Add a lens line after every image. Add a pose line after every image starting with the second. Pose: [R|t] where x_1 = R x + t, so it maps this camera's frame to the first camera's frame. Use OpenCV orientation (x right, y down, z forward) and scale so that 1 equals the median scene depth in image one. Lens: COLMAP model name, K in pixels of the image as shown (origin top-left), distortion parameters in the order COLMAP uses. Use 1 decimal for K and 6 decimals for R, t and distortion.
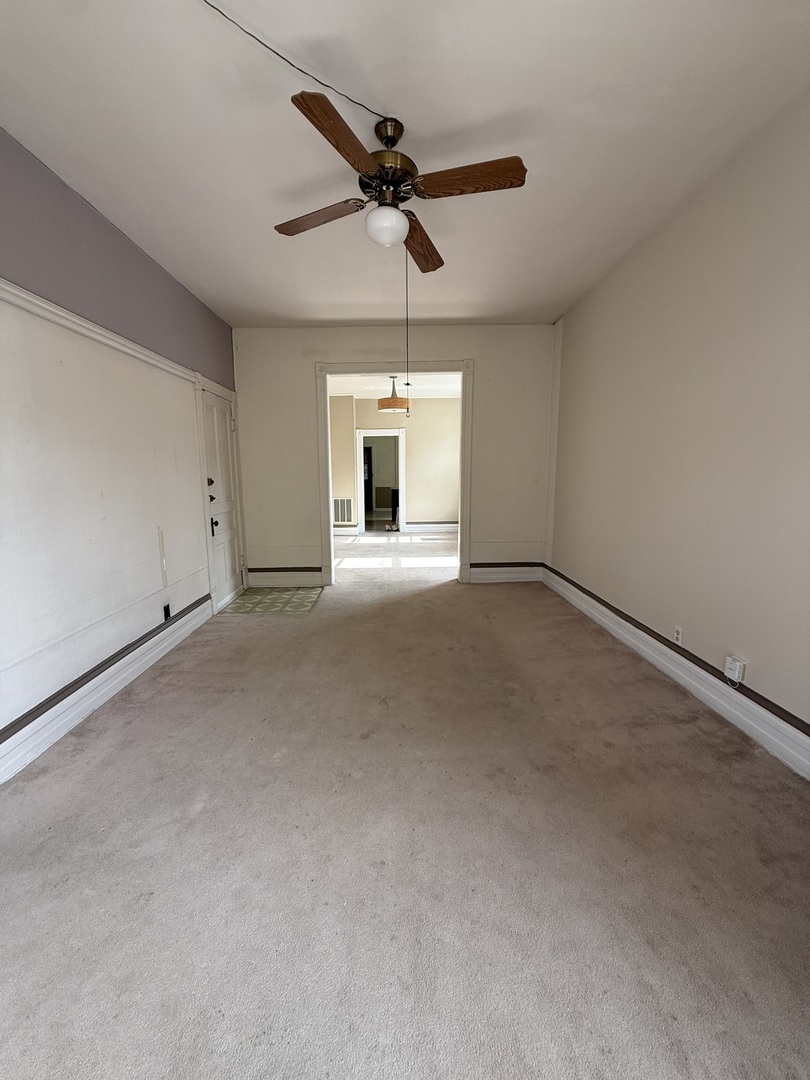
lens RADIAL K [[431.6, 0, 405.2], [0, 431.6, 537.8], [0, 0, 1]] dist [0.000061, 0.000352]
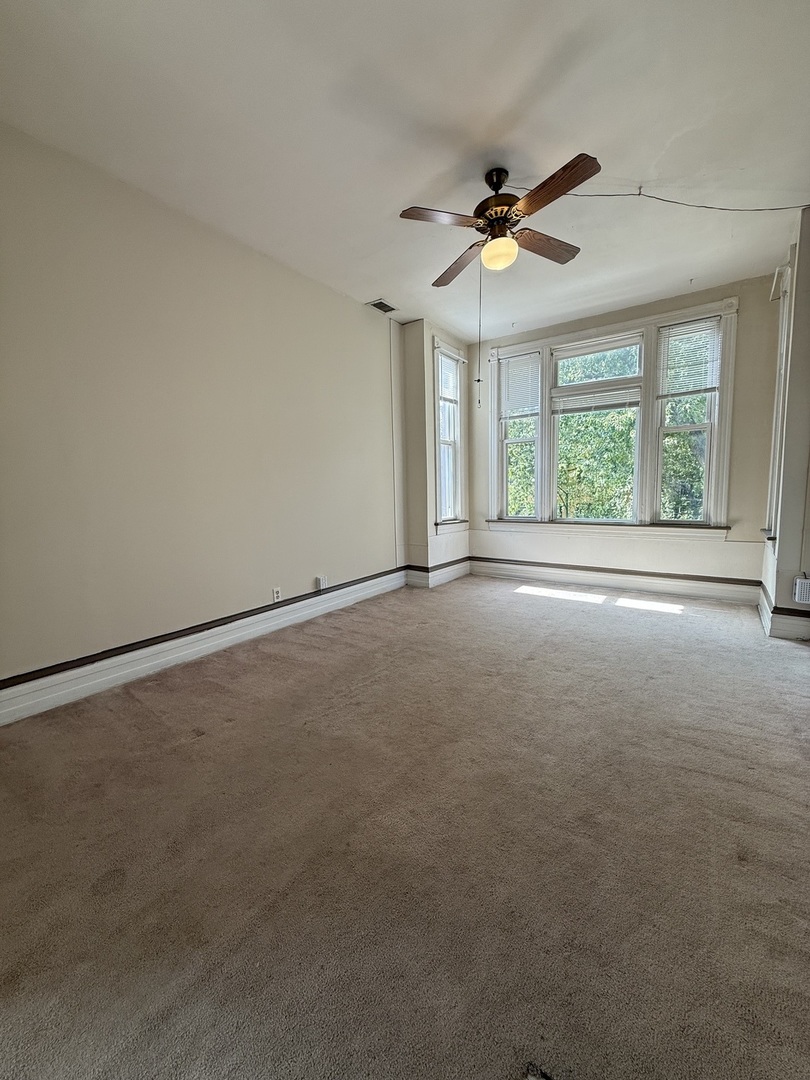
lens RADIAL K [[431.6, 0, 405.2], [0, 431.6, 537.8], [0, 0, 1]] dist [0.000061, 0.000352]
pose [[-0.800951, -0.039020, 0.597457, -0.472674], [0.113974, 0.969691, 0.216124, -0.186316], [-0.587782, 0.241200, -0.772228, 1.746328]]
